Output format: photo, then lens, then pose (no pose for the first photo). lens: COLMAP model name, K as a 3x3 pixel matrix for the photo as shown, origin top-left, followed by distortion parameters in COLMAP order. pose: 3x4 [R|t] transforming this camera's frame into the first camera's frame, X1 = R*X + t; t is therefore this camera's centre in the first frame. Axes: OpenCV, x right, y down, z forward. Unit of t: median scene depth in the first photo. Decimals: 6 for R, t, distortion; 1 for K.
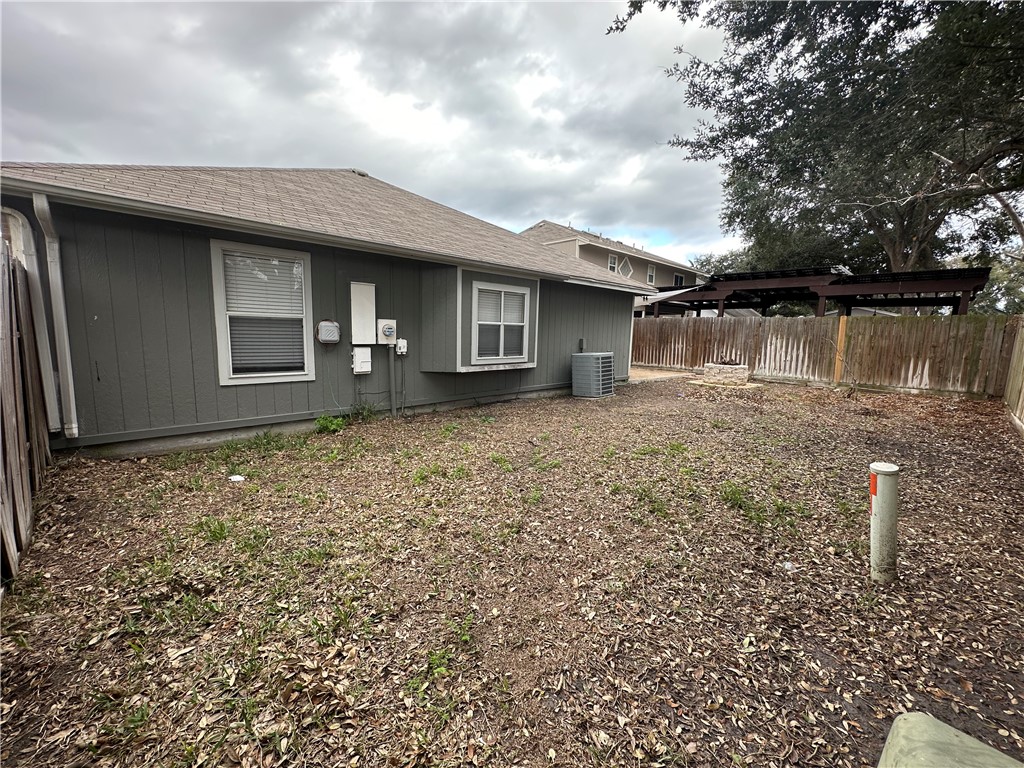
lens RADIAL K [[410.2, 0, 510.3], [0, 410.2, 384.3], [0, 0, 1]] dist [-0.001970, 0.000600]
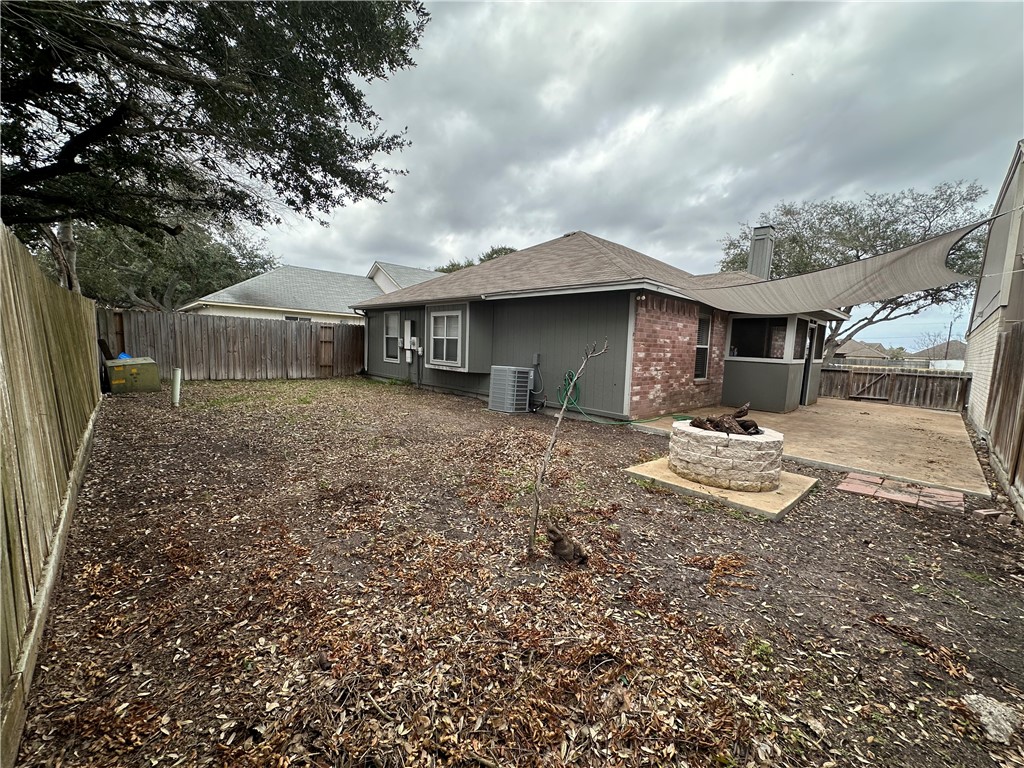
lens RADIAL K [[410.2, 0, 510.3], [0, 410.2, 384.3], [0, 0, 1]] dist [-0.001970, 0.000600]
pose [[0.016600, 0.080299, -0.996633, 1.458918], [-0.160647, 0.984034, 0.076608, -0.135939], [0.986872, 0.158835, 0.029235, 1.224299]]
